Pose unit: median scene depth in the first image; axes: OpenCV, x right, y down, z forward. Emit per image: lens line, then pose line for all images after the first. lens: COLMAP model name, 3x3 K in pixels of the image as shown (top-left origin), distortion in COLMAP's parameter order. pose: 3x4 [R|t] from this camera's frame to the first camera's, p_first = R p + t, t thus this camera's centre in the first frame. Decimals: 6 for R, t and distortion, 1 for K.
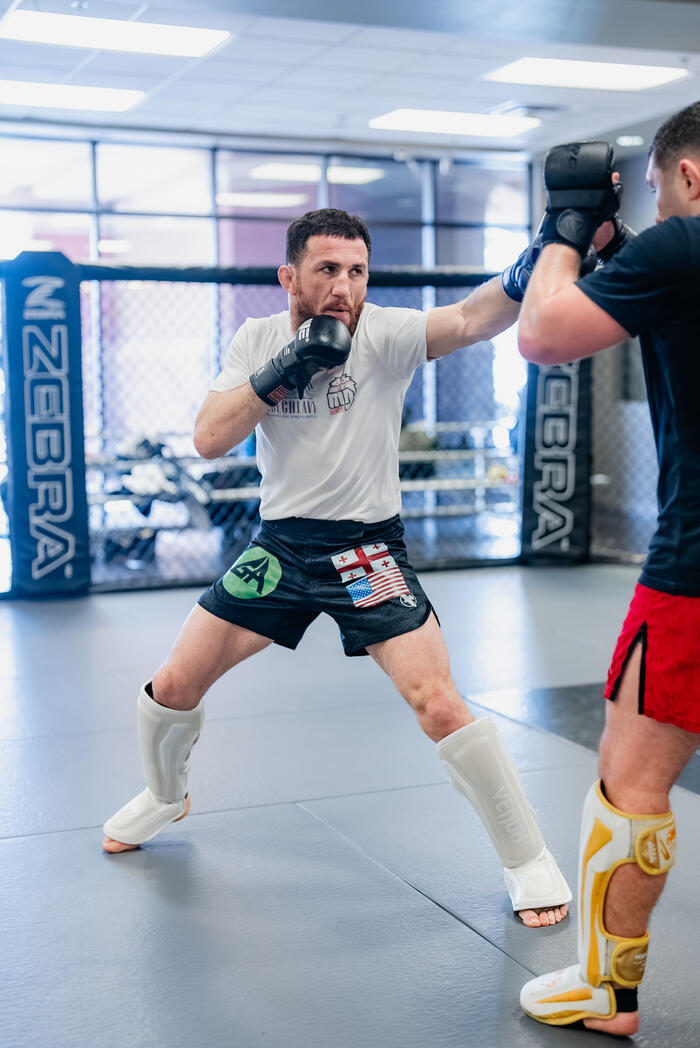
lens RADIAL K [[1495.4, 0, 350.0], [0, 1495.4, 524.0], [0, 0, 1]] dist [-0.203277, 1.516440]
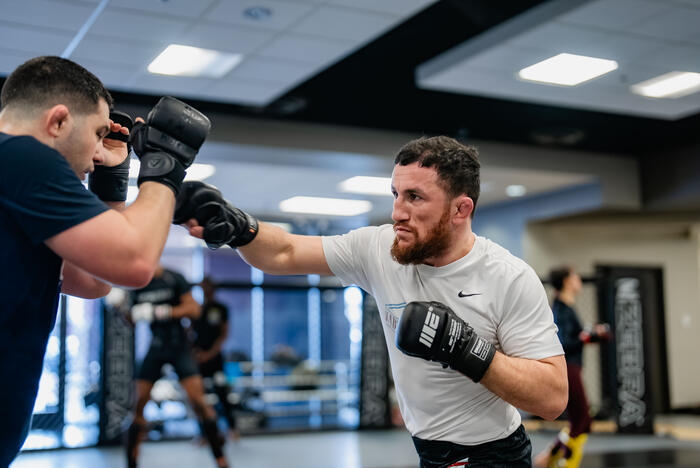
lens RADIAL K [[986.7, 0, 350.0], [0, 986.7, 234.0], [0, 0, 1]] dist [-0.025610, 0.029200]
pose [[0.997075, 0.011212, 0.075602, 0.001766], [0.005092, 0.977239, -0.212079, 0.041655], [-0.076259, 0.211843, 0.974324, -0.271027]]
